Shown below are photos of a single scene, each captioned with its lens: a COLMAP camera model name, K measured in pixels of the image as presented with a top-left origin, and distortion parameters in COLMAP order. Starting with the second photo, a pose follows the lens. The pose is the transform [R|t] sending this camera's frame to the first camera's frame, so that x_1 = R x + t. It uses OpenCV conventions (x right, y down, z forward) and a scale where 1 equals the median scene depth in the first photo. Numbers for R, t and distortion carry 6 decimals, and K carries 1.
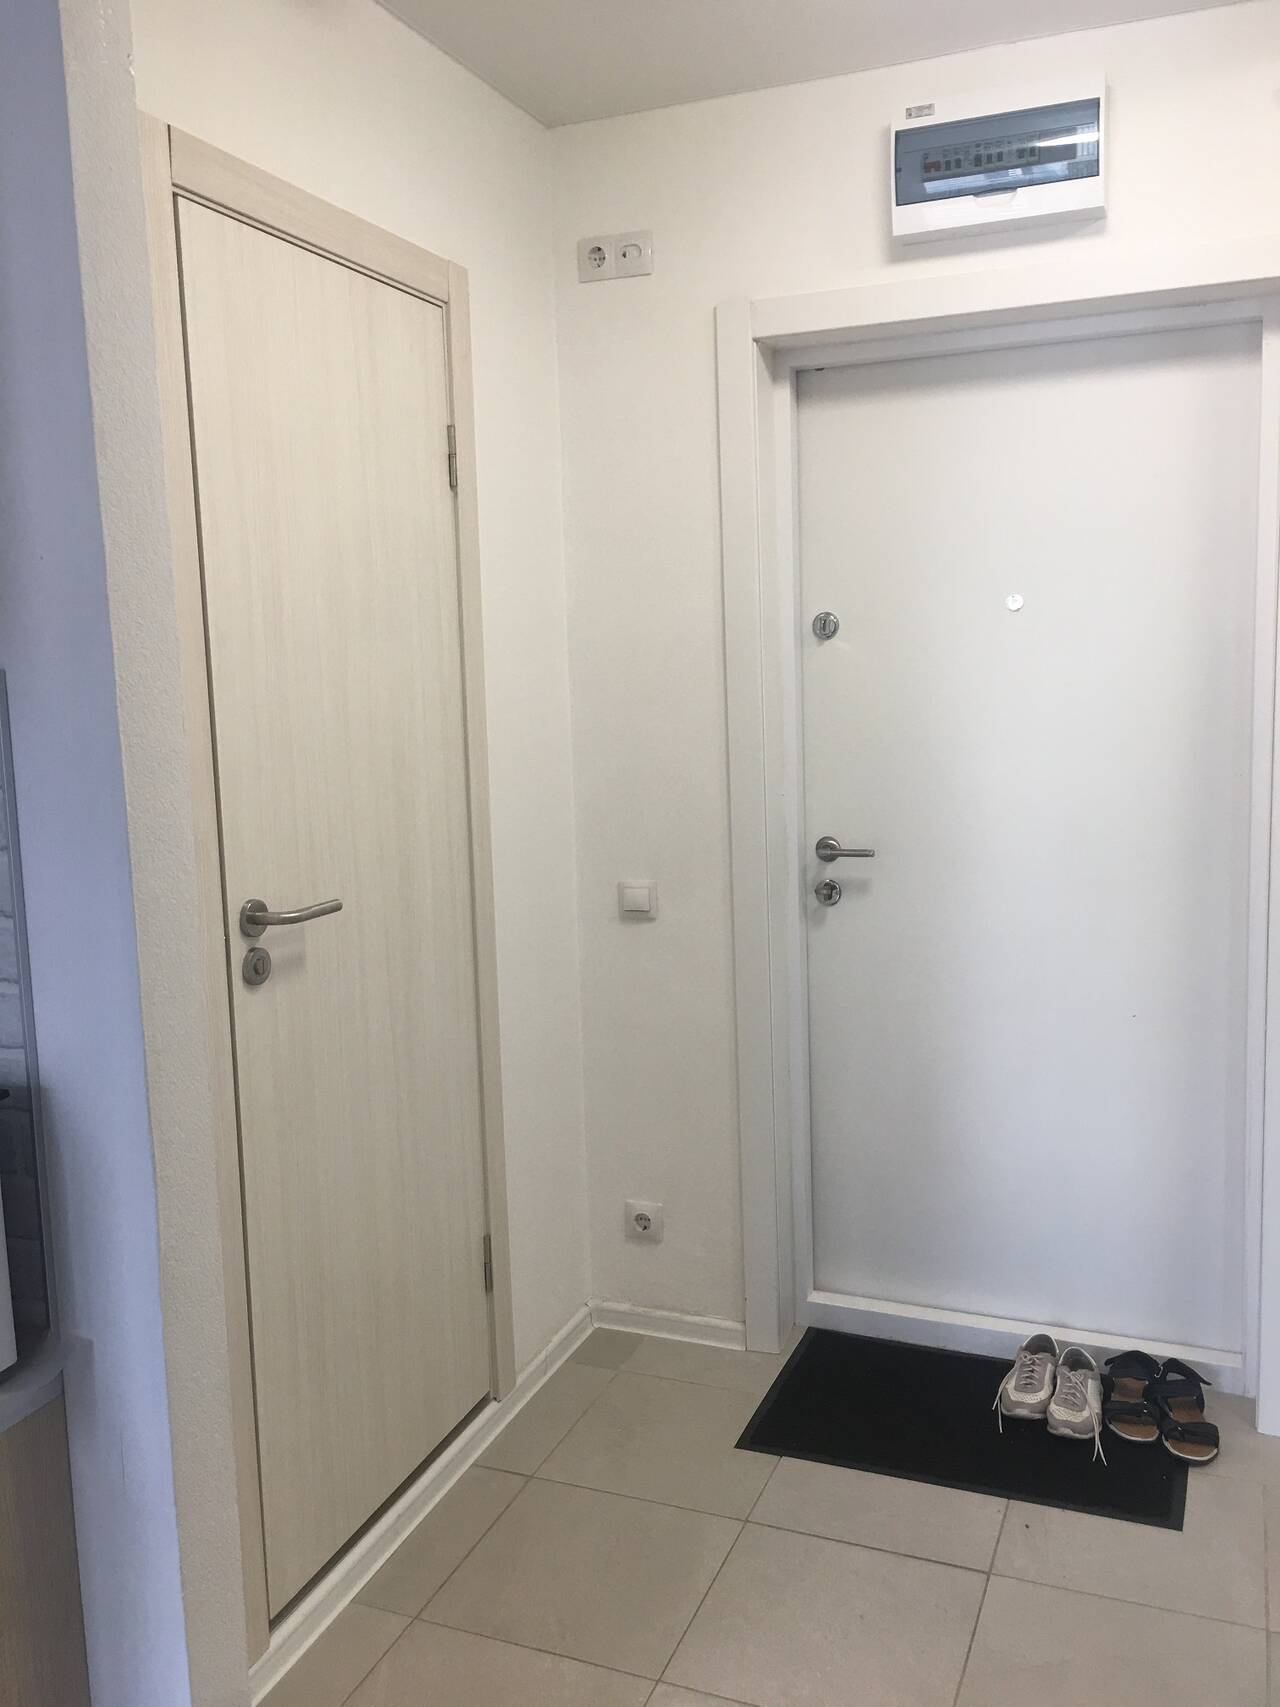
lens RADIAL K [[1426.0, 0, 635.9], [0, 1426.0, 828.6], [0, 0, 1]] dist [0.050899, -0.075310]
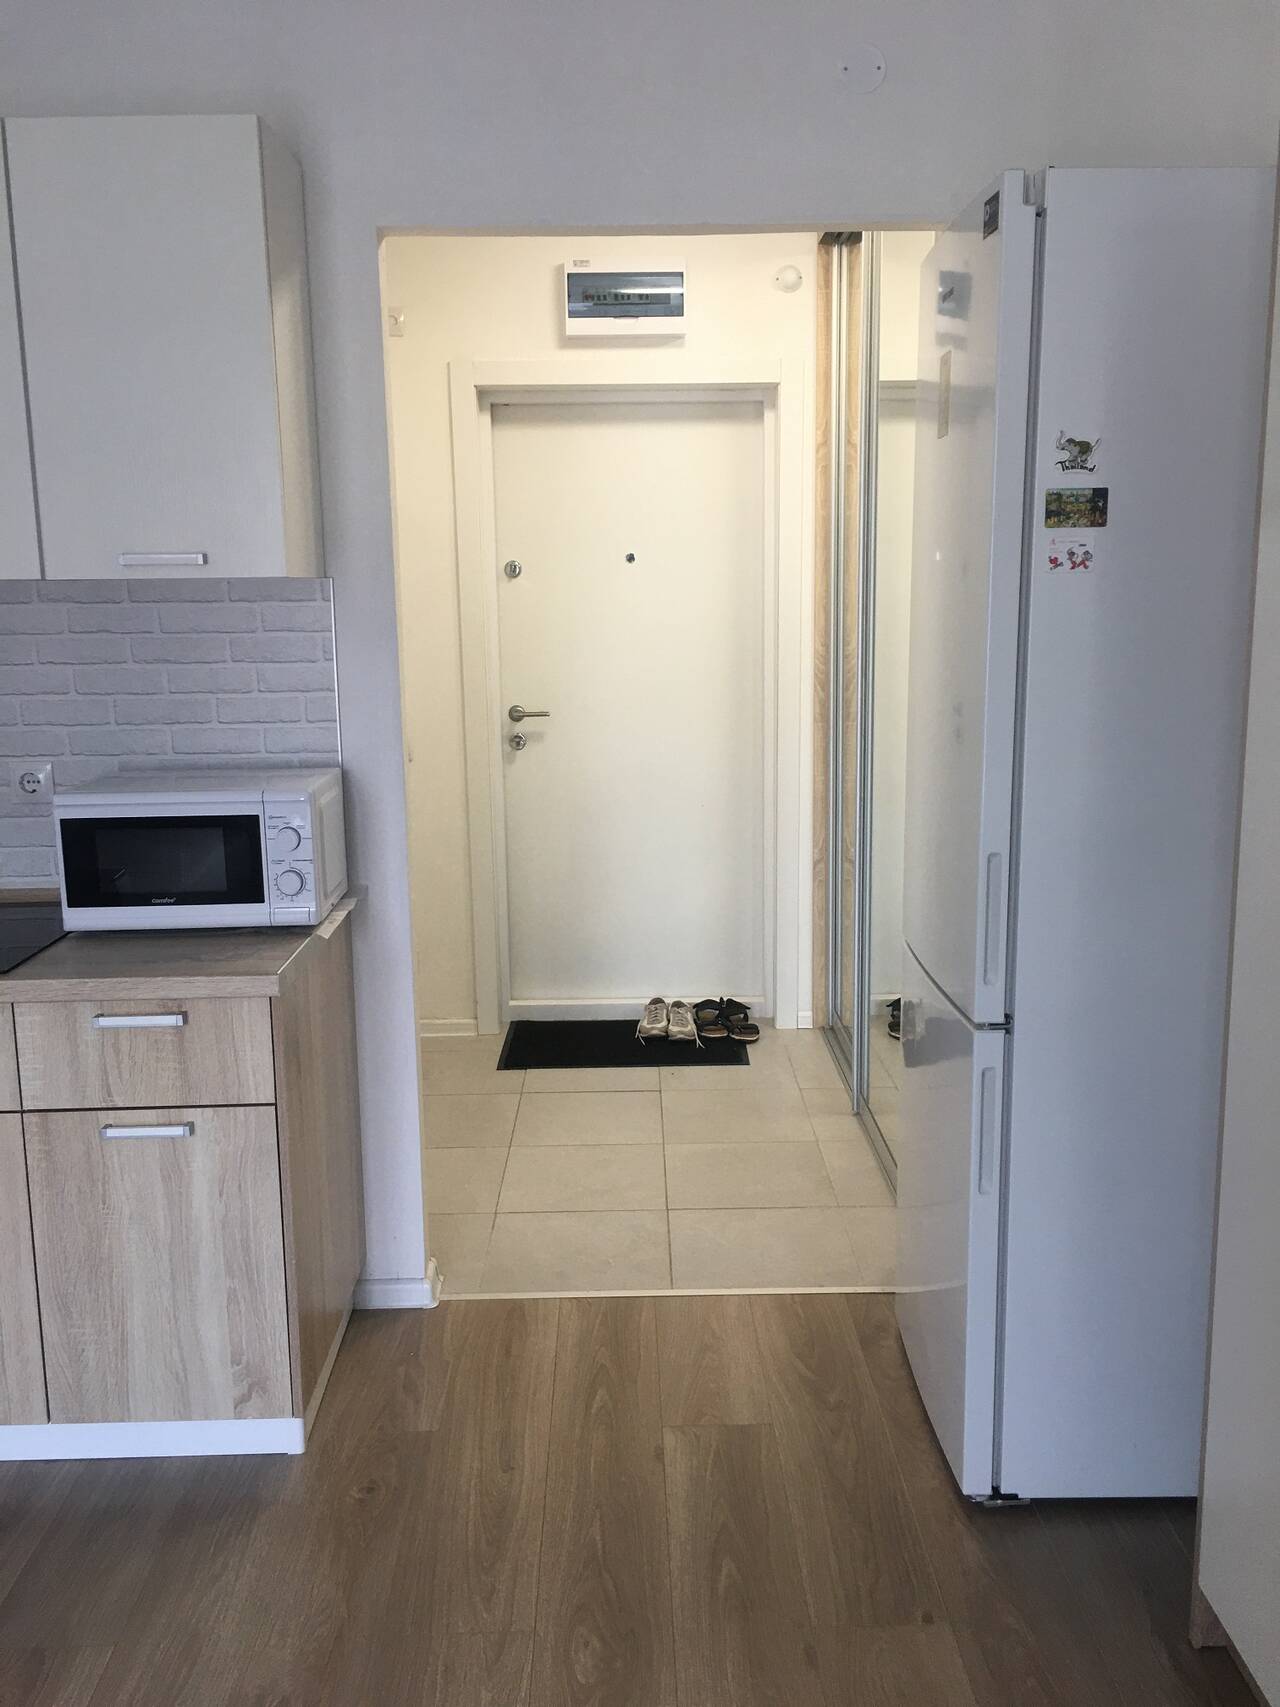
lens RADIAL K [[1446.1, 0, 640.1], [0, 1446.1, 835.2], [0, 0, 1]] dist [0.065631, -0.082350]
pose [[0.921355, -0.048562, 0.385678, -0.401855], [0.032958, 0.998352, 0.046971, 0.086862], [-0.387323, -0.030566, 0.921437, -0.580537]]
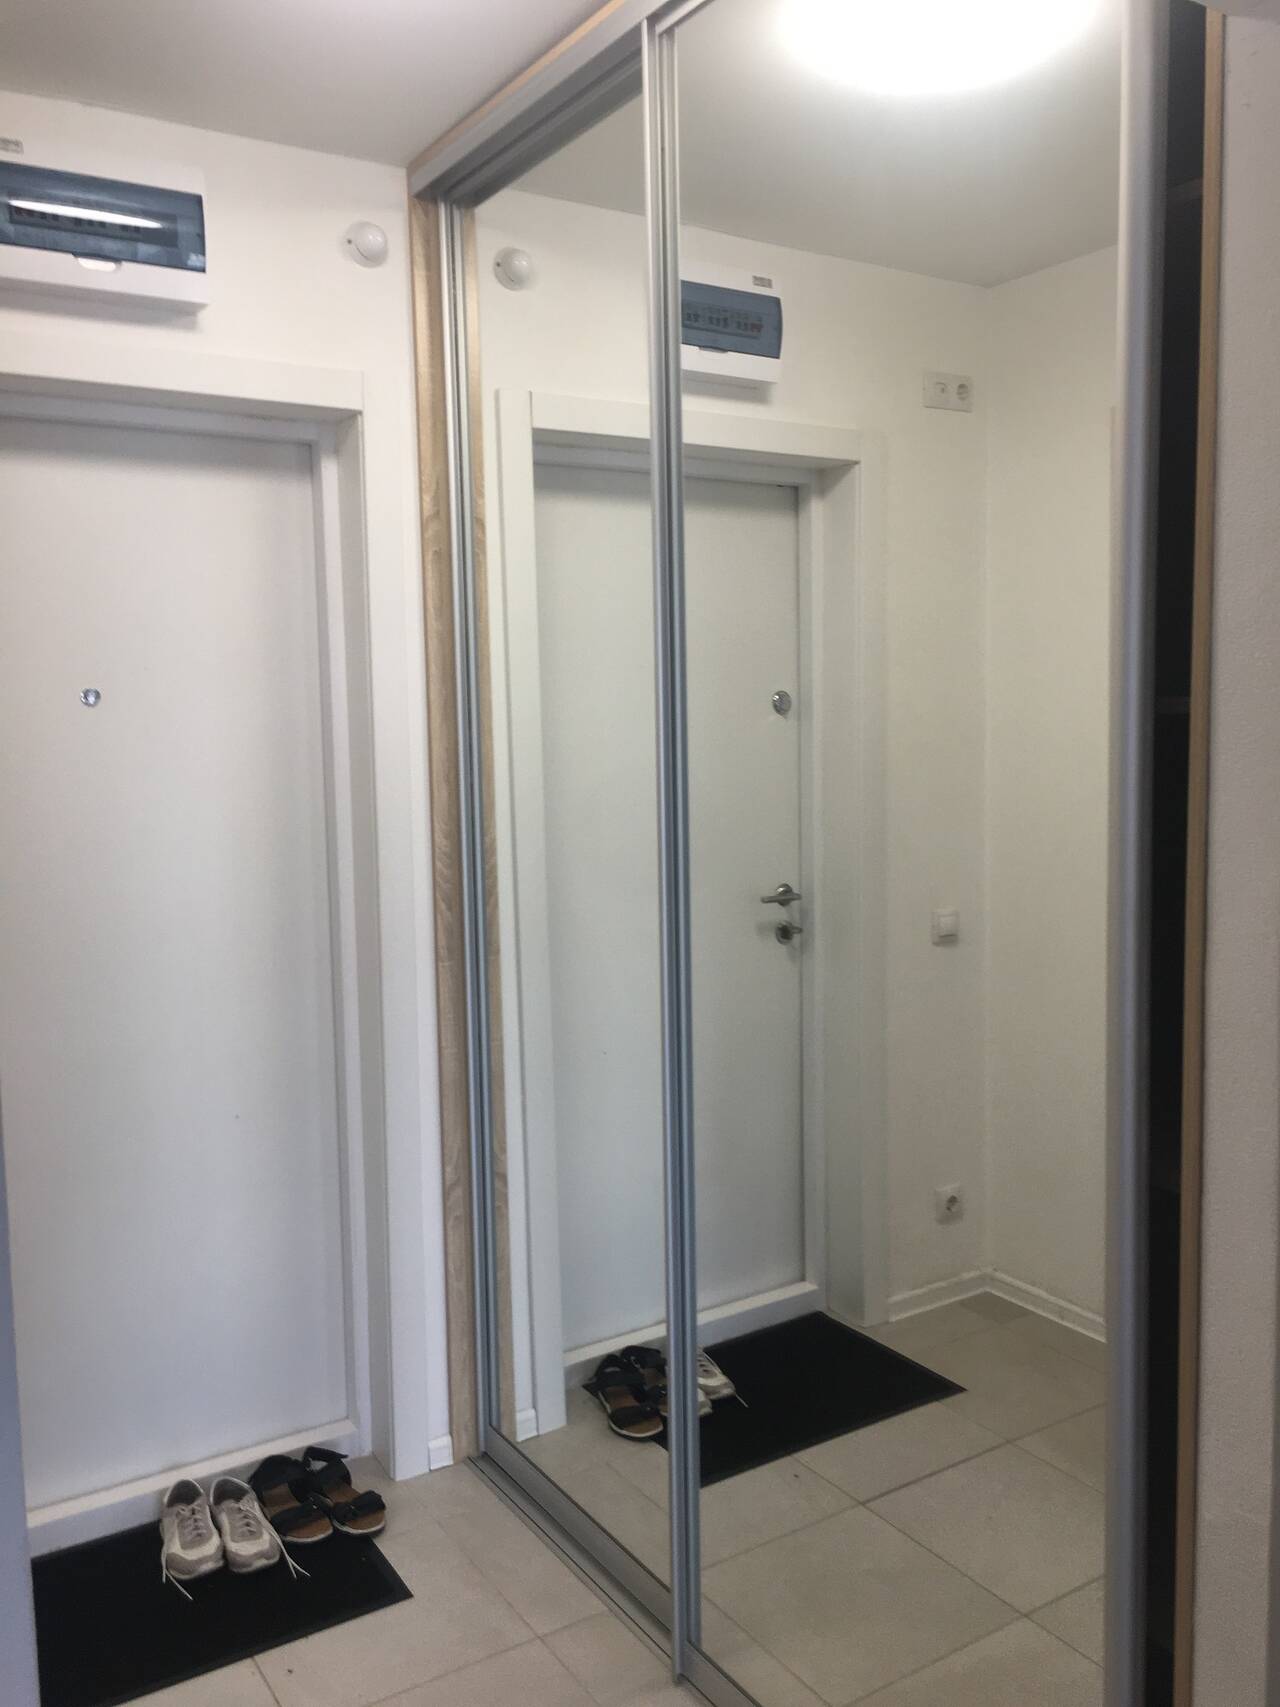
lens RADIAL K [[1446.1, 0, 640.1], [0, 1446.1, 835.2], [0, 0, 1]] dist [0.065631, -0.082350]
pose [[0.581923, -0.051400, 0.811618, -0.306473], [0.101612, 0.994775, -0.009856, -0.024663], [-0.806871, 0.088206, 0.584106, 0.180988]]
